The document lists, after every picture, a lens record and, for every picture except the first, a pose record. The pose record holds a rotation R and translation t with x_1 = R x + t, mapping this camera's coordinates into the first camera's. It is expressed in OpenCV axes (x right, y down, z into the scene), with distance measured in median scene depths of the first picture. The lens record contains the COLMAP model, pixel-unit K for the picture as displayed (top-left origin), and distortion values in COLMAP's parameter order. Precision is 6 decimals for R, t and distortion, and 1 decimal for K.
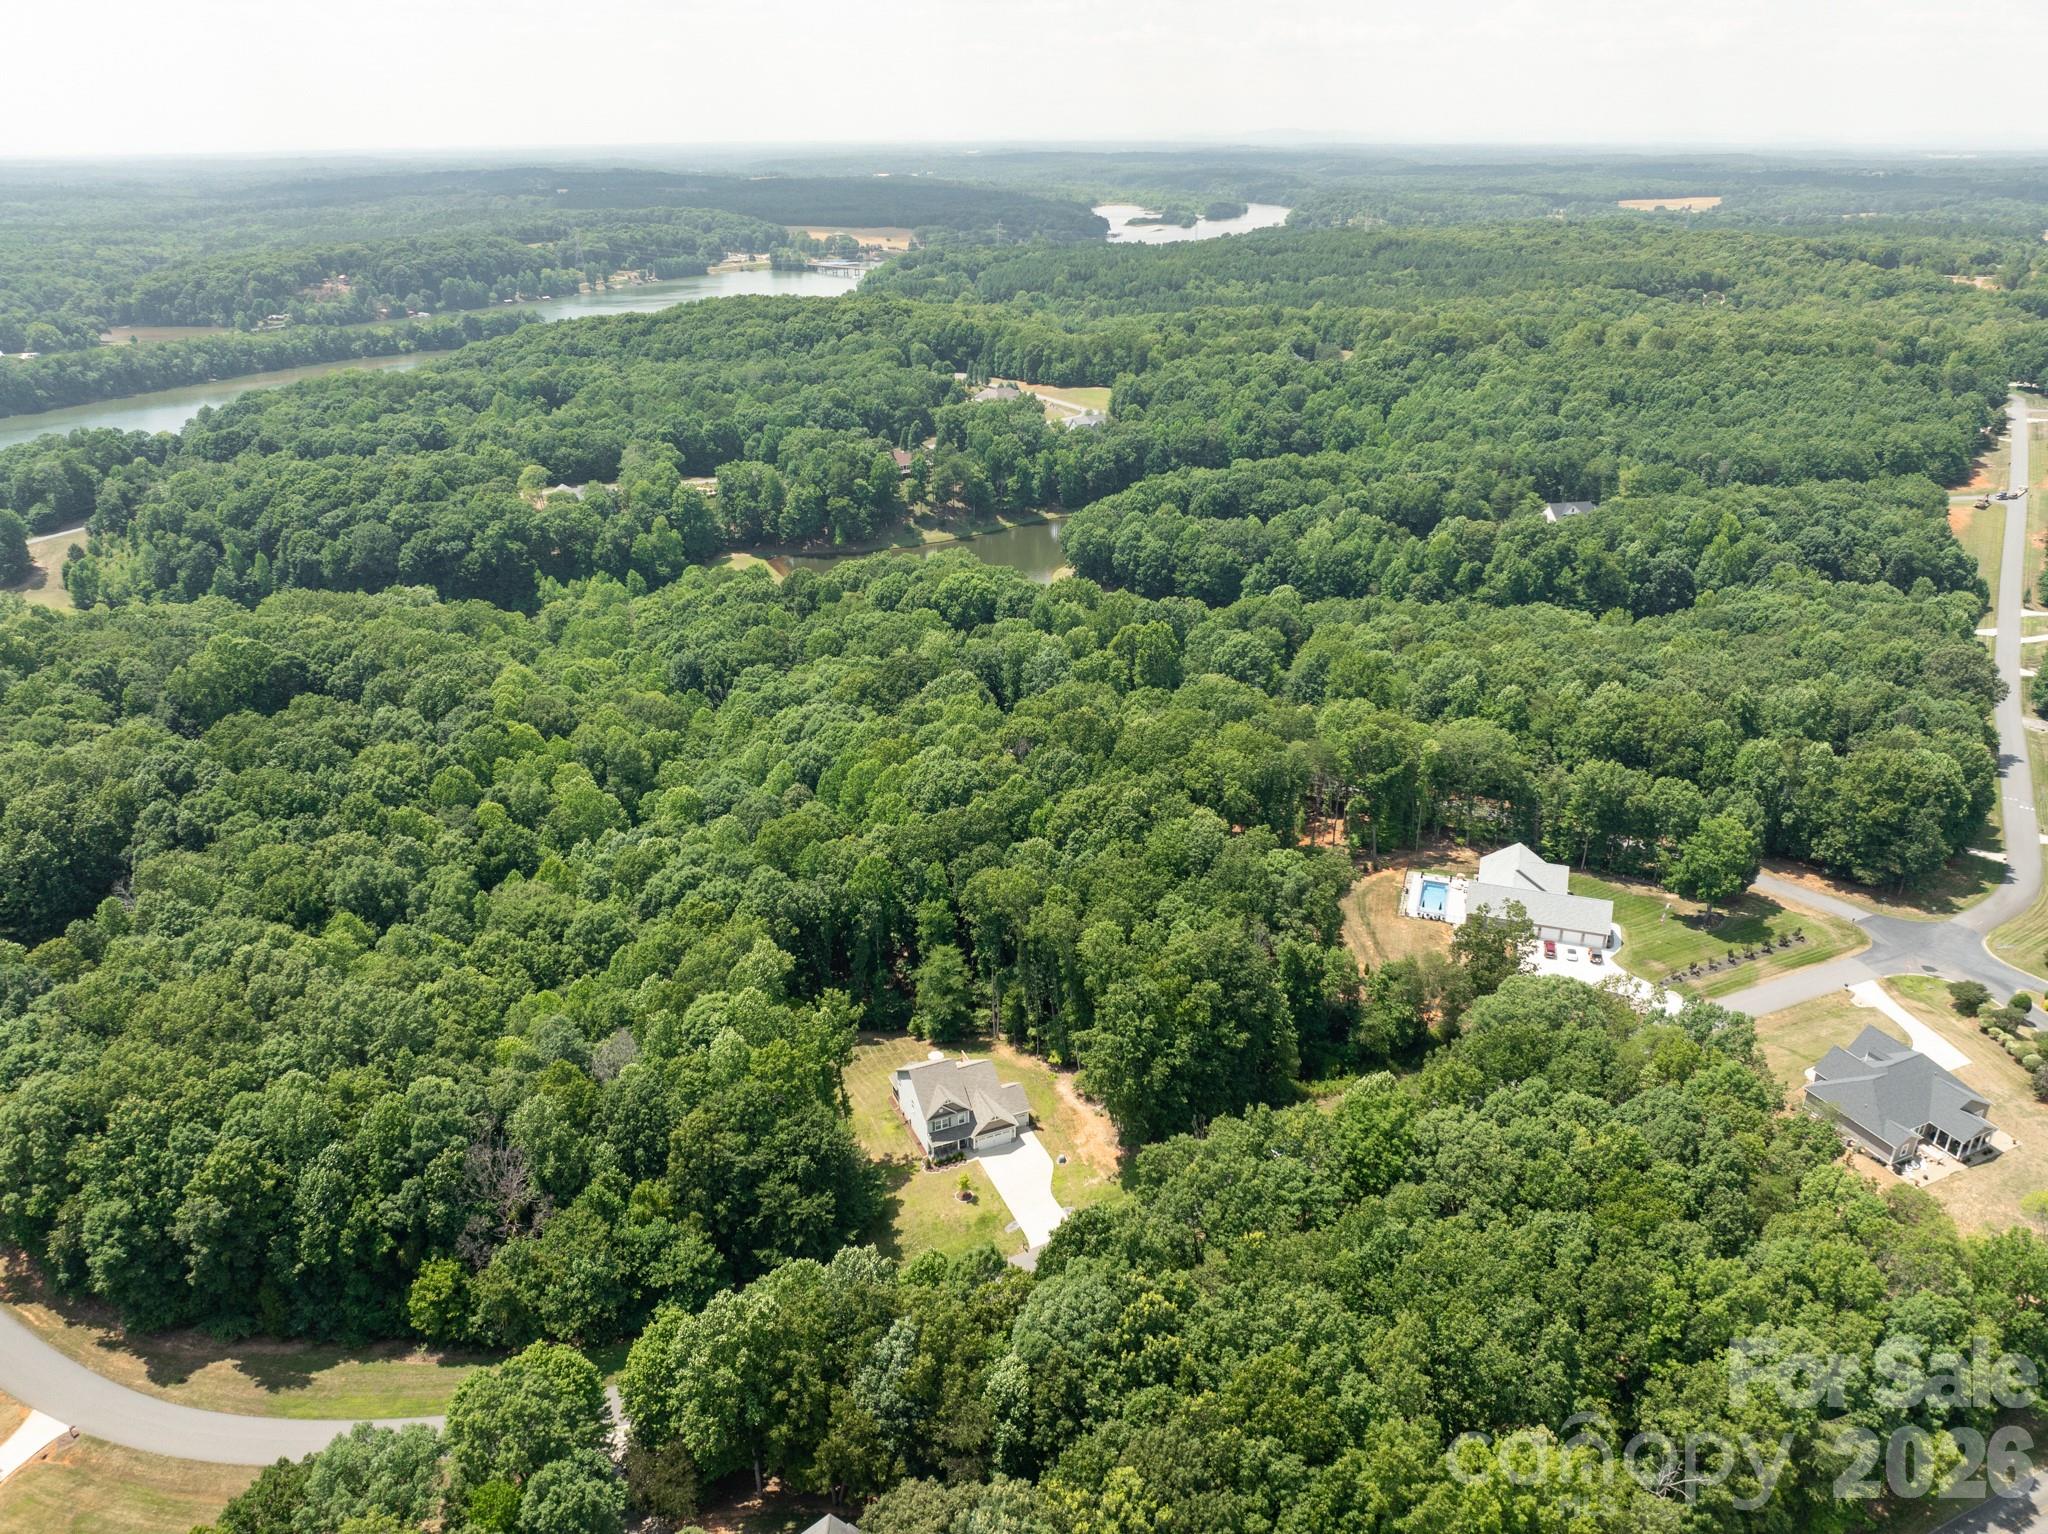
lens RADIAL K [[1425.6, 0, 1036.5], [0, 1425.6, 767.4], [0, 0, 1]] dist [-0.044098, 0.015328]
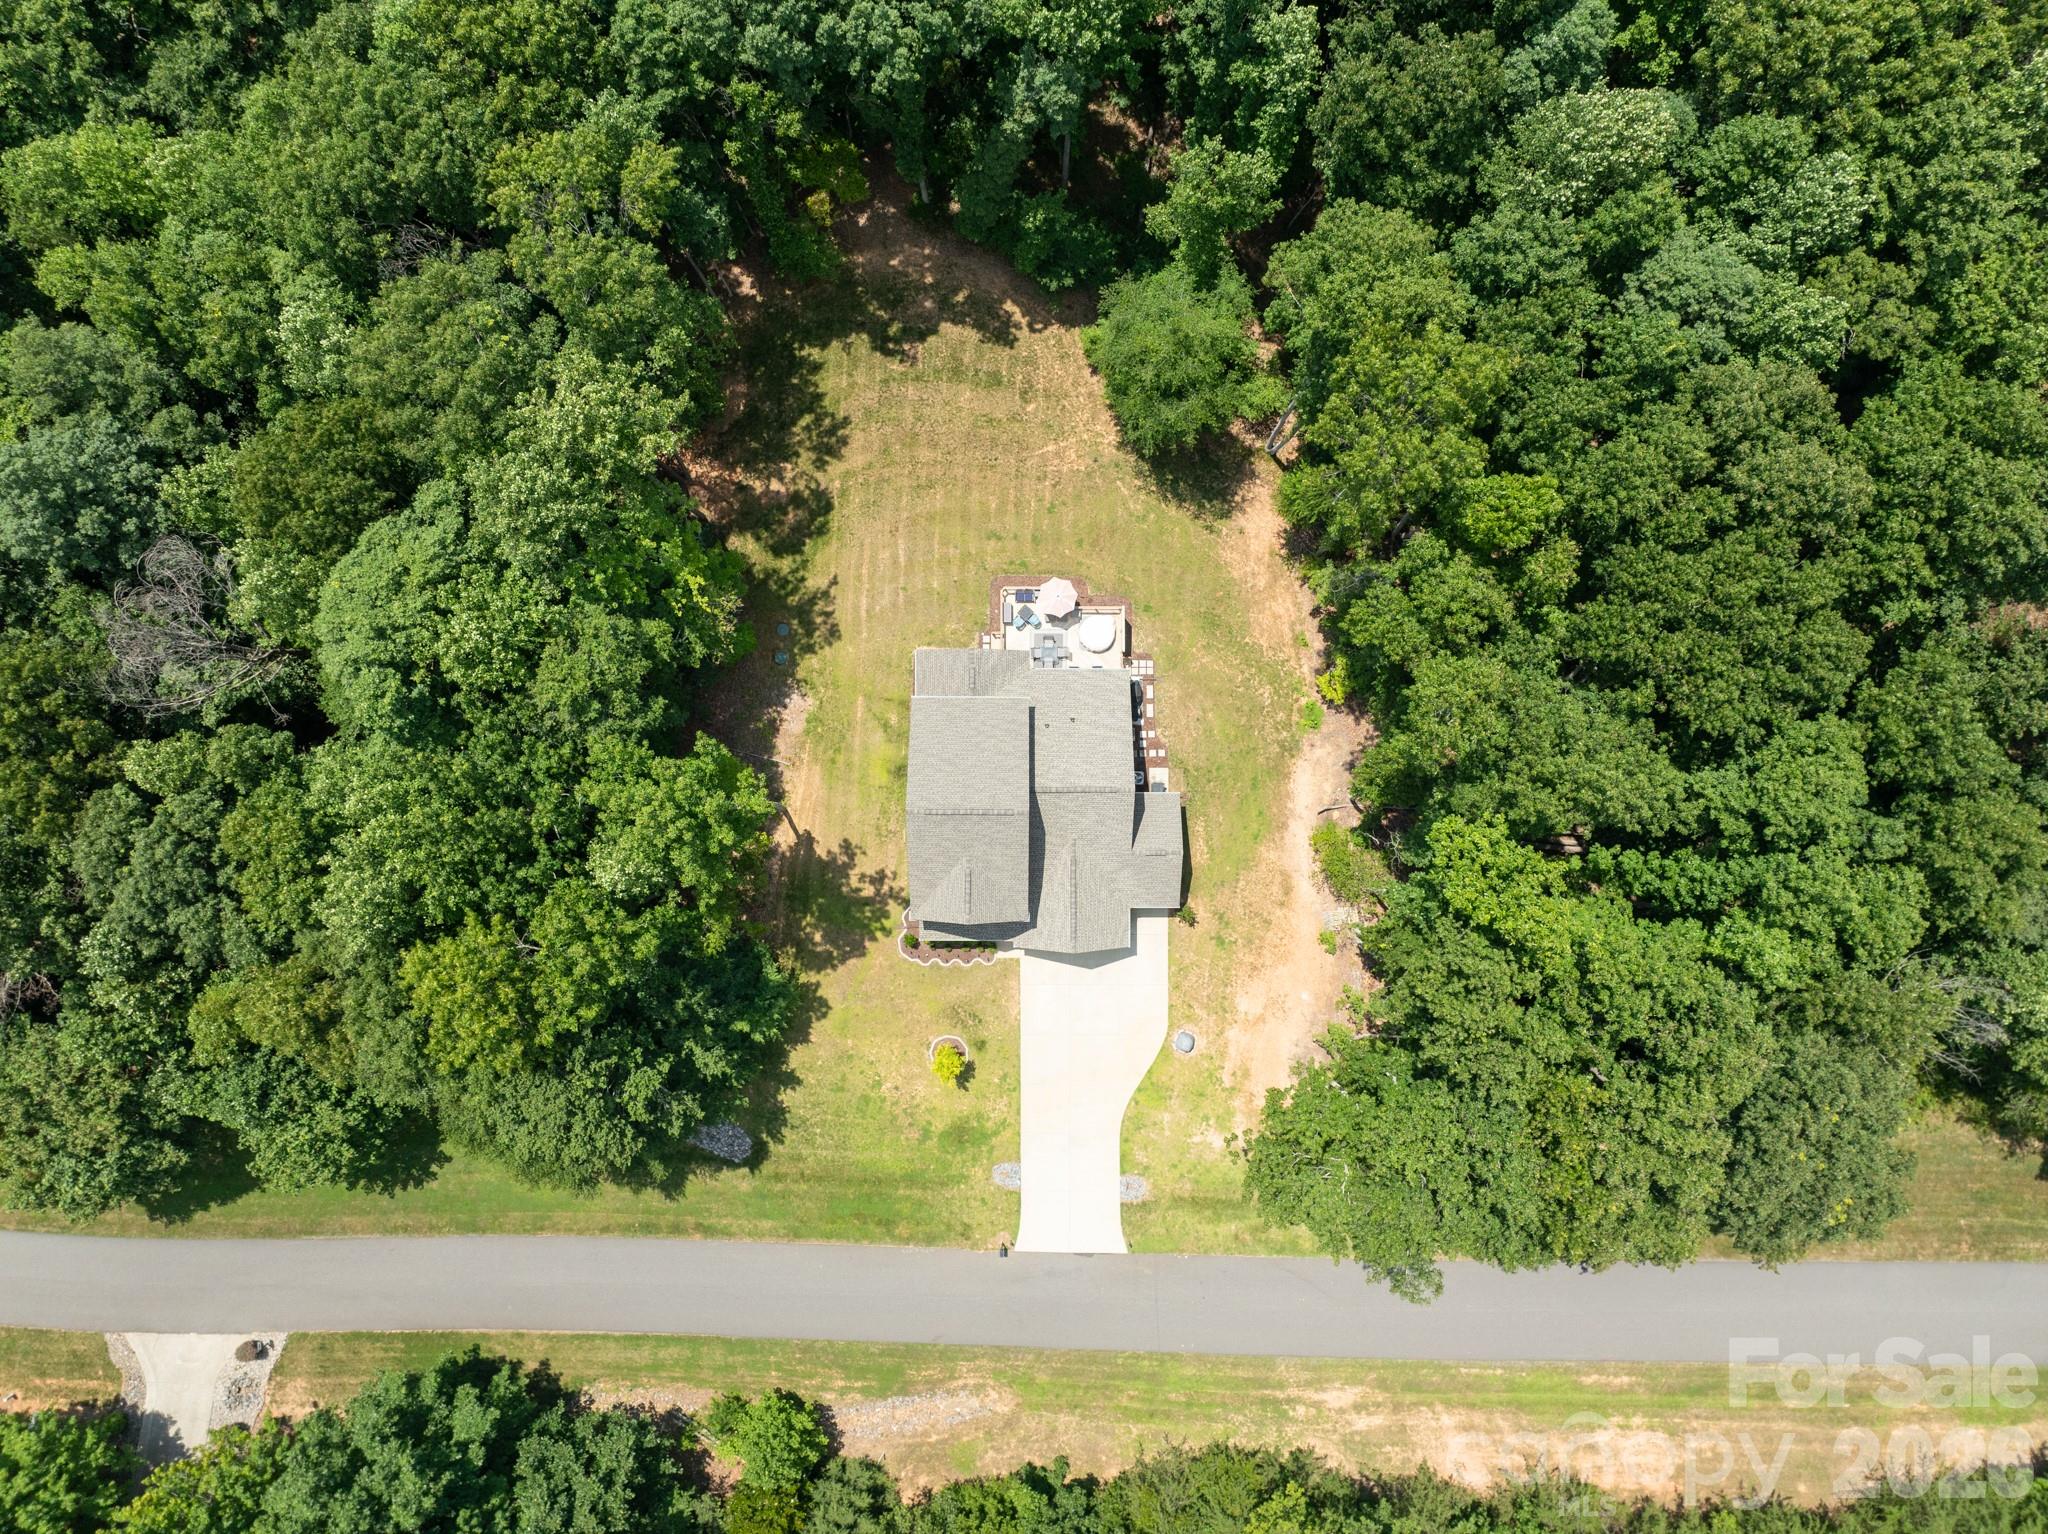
lens RADIAL K [[1425.6, 0, 1024.0], [0, 1425.6, 752.7], [0, 0, 1]] dist [-0.044098, 0.015328]
pose [[0.911023, 0.412260, 0.008865, -0.071258], [-0.173354, 0.363399, 0.915363, -0.165224], [0.374146, -0.835453, 0.402532, 0.876064]]
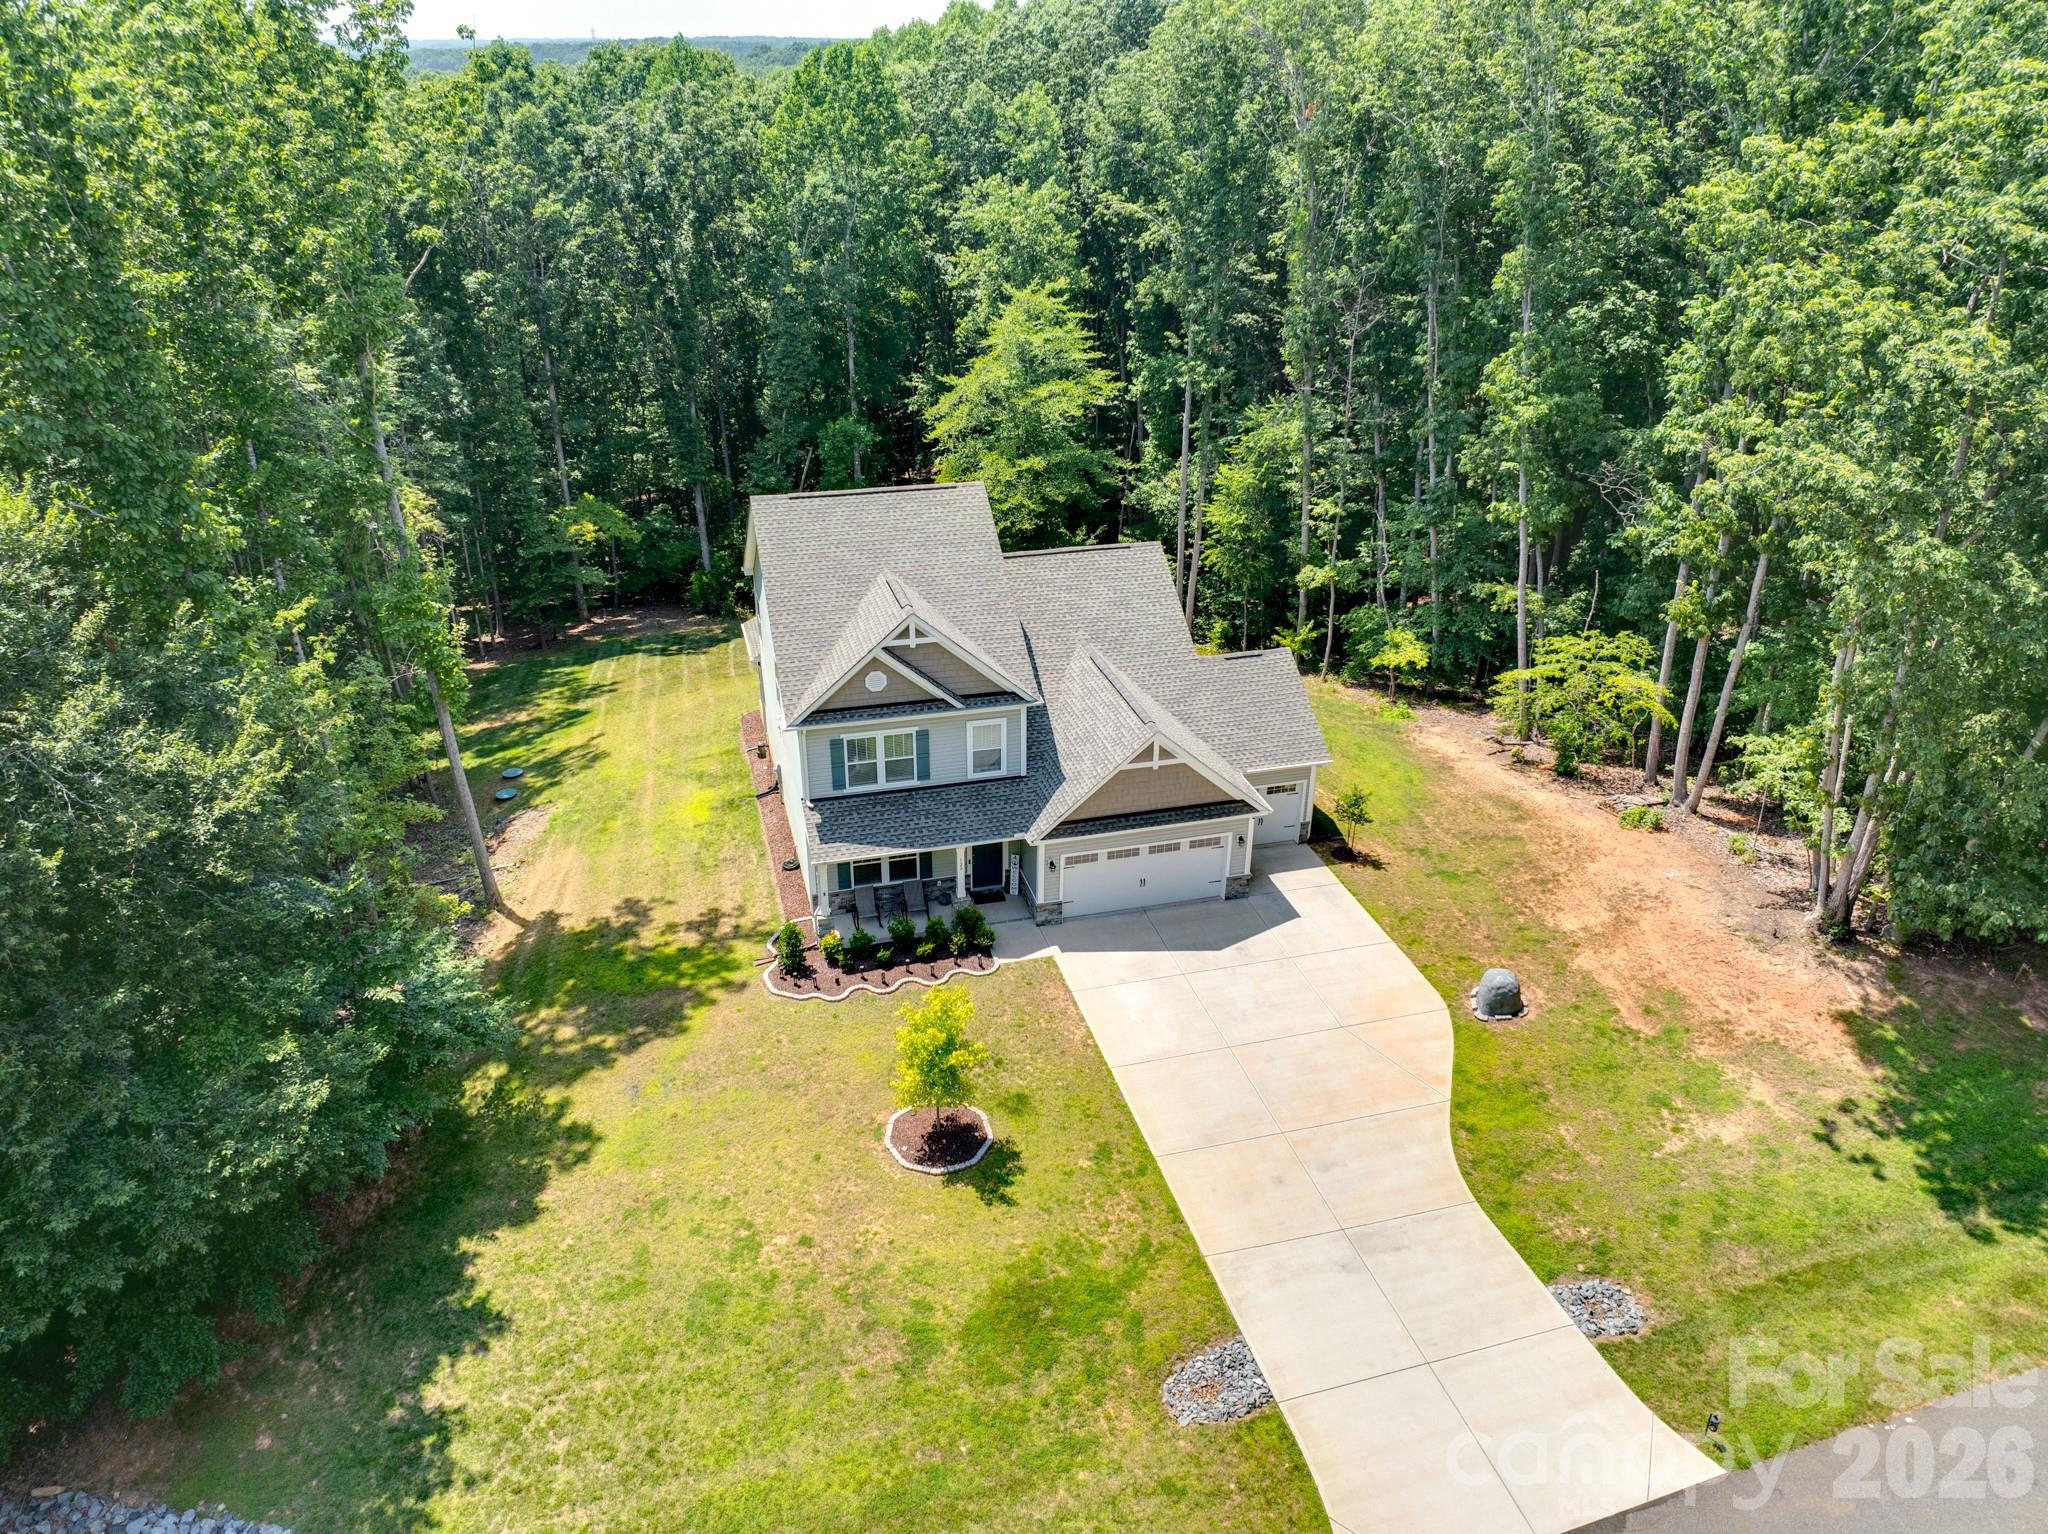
lens RADIAL K [[1434.6, 0, 1034.8], [0, 1434.6, 774.1], [0, 0, 1]] dist [-0.029746, -0.013297]
pose [[0.987910, 0.079022, -0.133375, -0.019400], [-0.071128, 0.995479, 0.062954, 0.239375], [0.137747, -0.052706, 0.989064, 0.809714]]
